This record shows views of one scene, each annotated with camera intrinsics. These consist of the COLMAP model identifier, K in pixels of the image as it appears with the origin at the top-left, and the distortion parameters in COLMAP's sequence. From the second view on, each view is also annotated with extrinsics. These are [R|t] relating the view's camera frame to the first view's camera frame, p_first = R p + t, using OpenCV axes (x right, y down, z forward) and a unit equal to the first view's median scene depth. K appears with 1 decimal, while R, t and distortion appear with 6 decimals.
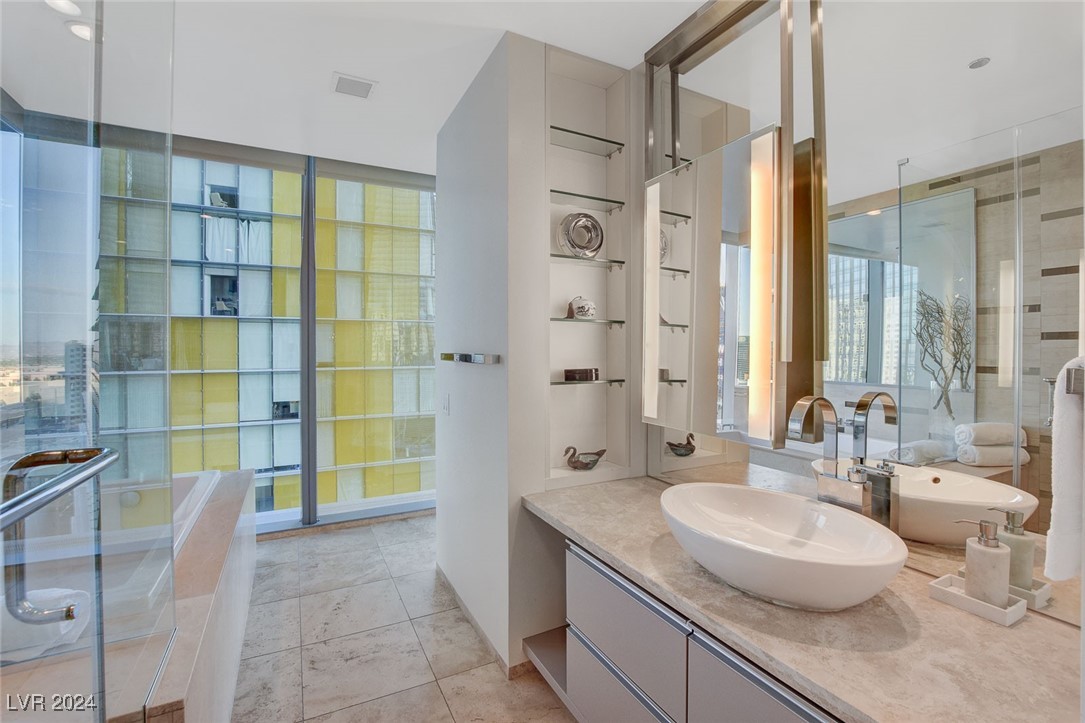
lens RADIAL K [[478.8, 0, 541.5], [0, 478.8, 350.3], [0, 0, 1]] dist [-0.030936, 0.003774]
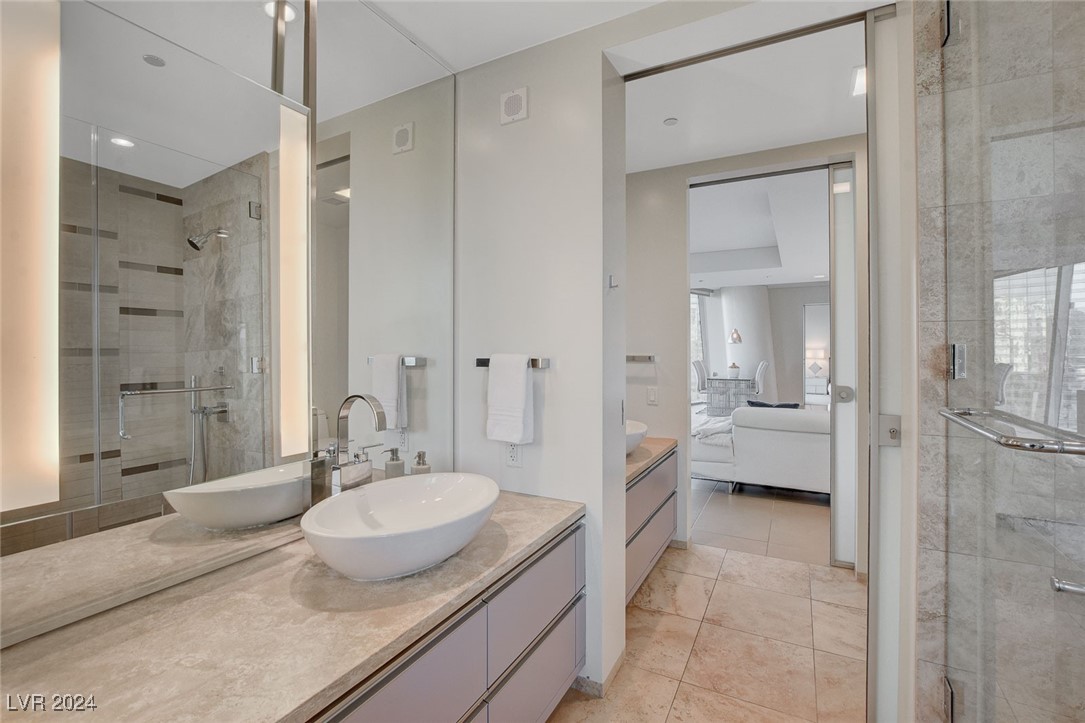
lens RADIAL K [[478.8, 0, 538.7], [0, 478.8, 349.8], [0, 0, 1]] dist [-0.030936, 0.003774]
pose [[-0.555585, 0.003762, 0.831451, -0.293032], [0.006539, 0.999979, -0.000155, -0.002160], [-0.831434, 0.005350, -0.555597, 0.628755]]
